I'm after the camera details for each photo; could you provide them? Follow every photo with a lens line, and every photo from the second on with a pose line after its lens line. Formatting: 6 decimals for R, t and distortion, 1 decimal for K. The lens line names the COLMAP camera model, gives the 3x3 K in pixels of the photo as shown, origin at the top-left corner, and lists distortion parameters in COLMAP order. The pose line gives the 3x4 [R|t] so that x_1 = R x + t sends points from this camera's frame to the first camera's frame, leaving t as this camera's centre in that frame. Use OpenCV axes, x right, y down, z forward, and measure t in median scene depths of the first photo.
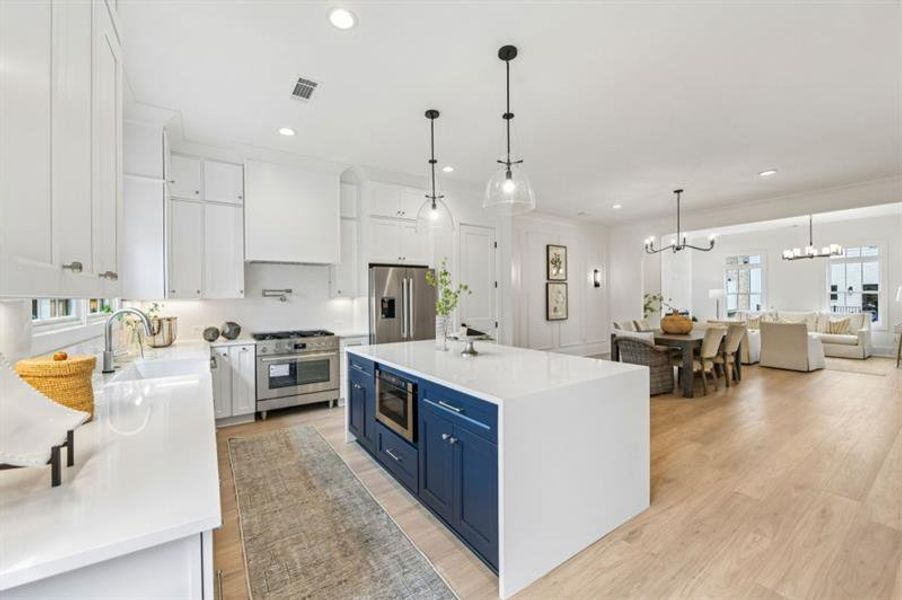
lens RADIAL K [[353.2, 0, 451.0], [0, 353.2, 300.0], [0, 0, 1]] dist [-0.014542, -0.000192]
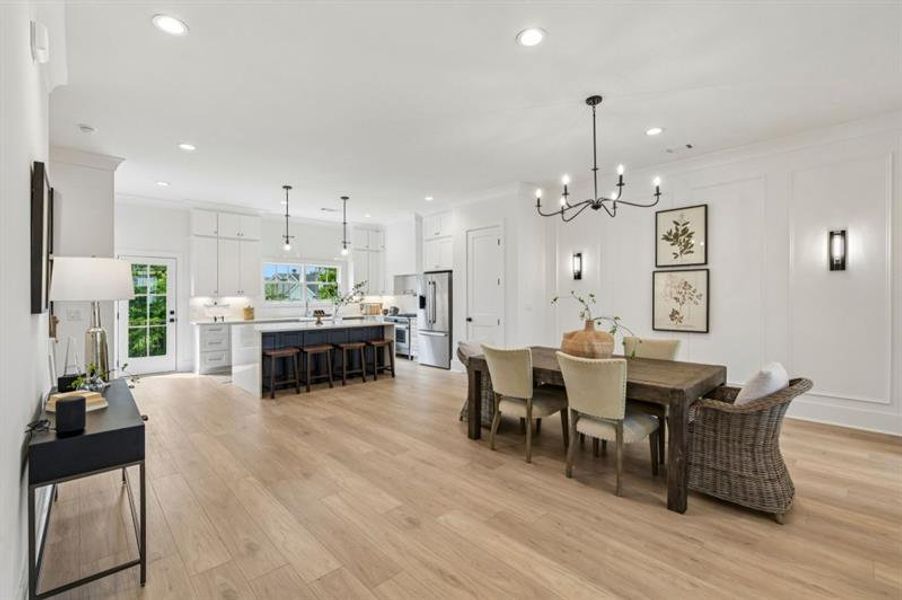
lens RADIAL K [[388.8, 0, 448.1], [0, 388.8, 293.4], [0, 0, 1]] dist [0.000857, -0.000216]
pose [[0.163591, 0.000869, -0.986528, 1.351322], [-0.004112, 0.999992, 0.000199, -0.012592], [0.986520, 0.004024, 0.163593, 0.774949]]
